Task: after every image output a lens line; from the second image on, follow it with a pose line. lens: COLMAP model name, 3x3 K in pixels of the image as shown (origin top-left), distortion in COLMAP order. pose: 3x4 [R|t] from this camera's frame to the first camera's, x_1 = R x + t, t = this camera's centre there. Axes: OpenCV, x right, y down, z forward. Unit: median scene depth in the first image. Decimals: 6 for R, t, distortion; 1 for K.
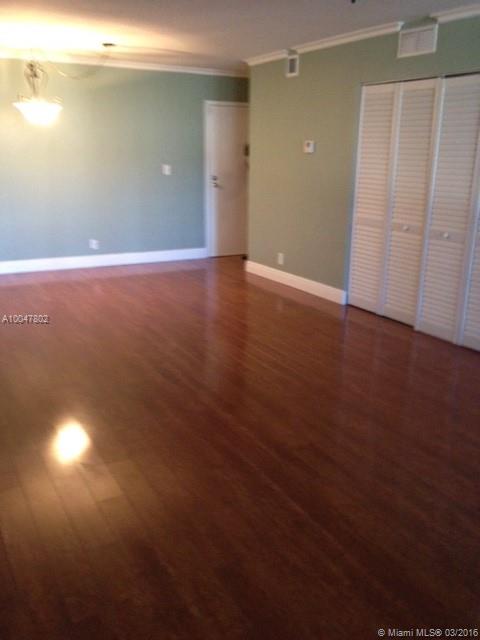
lens RADIAL K [[589.0, 0, 236.2], [0, 589.0, 329.7], [0, 0, 1]] dist [0.199712, -0.292063]
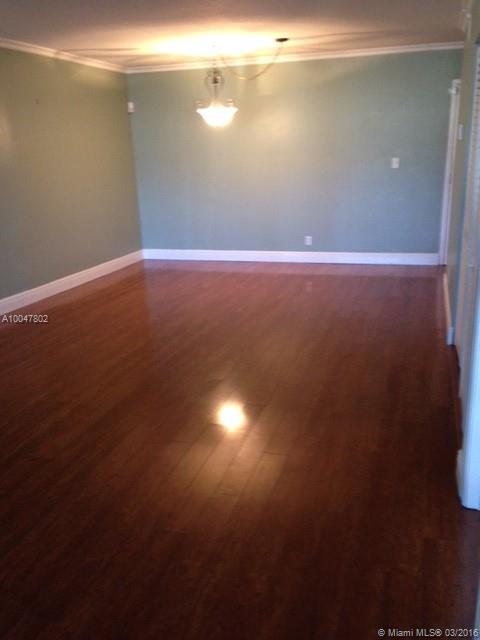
lens RADIAL K [[589.0, 0, 236.2], [0, 589.0, 329.7], [0, 0, 1]] dist [0.199712, -0.292063]
pose [[0.667365, 0.184910, -0.721410, 0.483808], [-0.177788, 0.980235, 0.086782, -0.067542], [0.723198, 0.070343, 0.687049, 0.260308]]
